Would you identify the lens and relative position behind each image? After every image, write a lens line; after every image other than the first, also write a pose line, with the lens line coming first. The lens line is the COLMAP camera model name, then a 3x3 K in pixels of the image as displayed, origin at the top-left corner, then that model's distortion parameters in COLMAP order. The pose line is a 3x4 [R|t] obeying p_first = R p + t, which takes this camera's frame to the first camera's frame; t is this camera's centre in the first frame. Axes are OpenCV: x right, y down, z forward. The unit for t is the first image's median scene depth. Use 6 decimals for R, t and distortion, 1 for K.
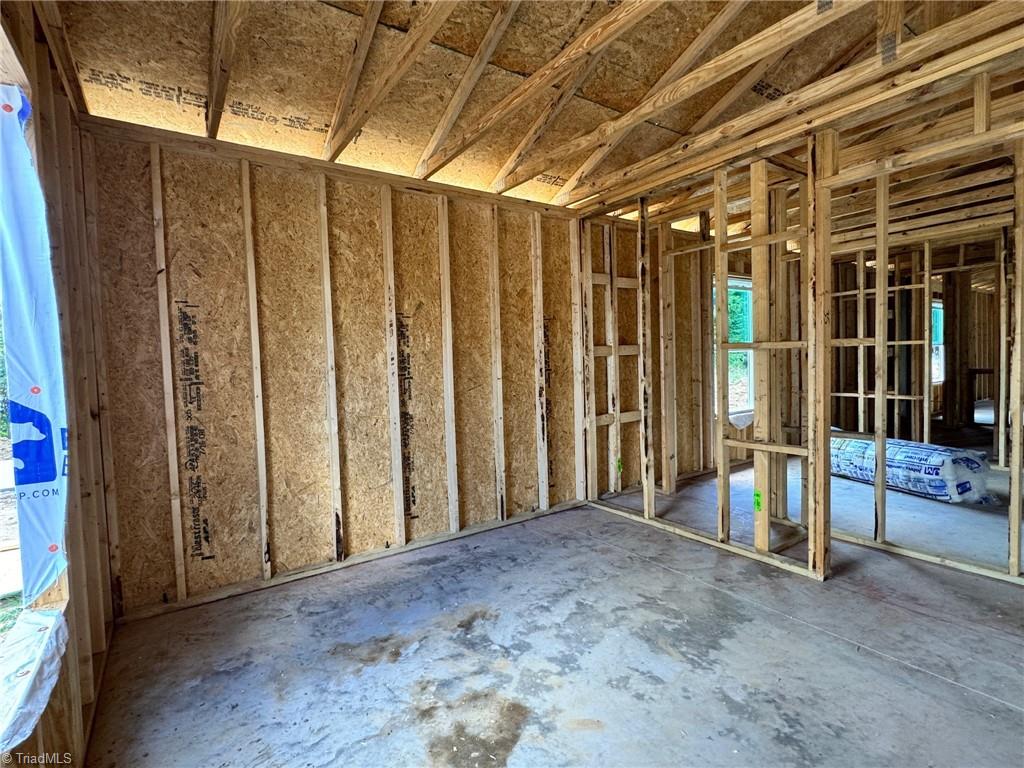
lens RADIAL K [[496.4, 0, 519.6], [0, 496.4, 378.7], [0, 0, 1]] dist [-0.001583, -0.000820]
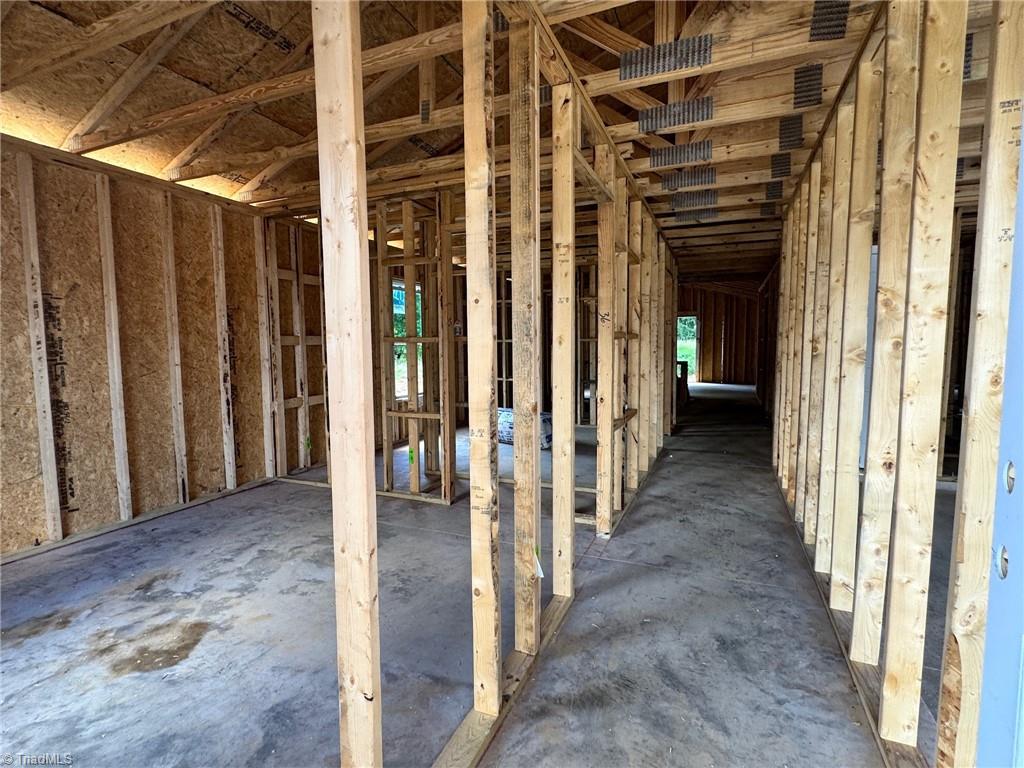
lens RADIAL K [[496.4, 0, 510.8], [0, 496.4, 385.1], [0, 0, 1]] dist [-0.001583, -0.000820]
pose [[0.854365, -0.017970, 0.519362, 0.015971], [0.002375, 0.999527, 0.030678, 0.013204], [-0.519668, -0.024977, 0.854003, -0.252213]]
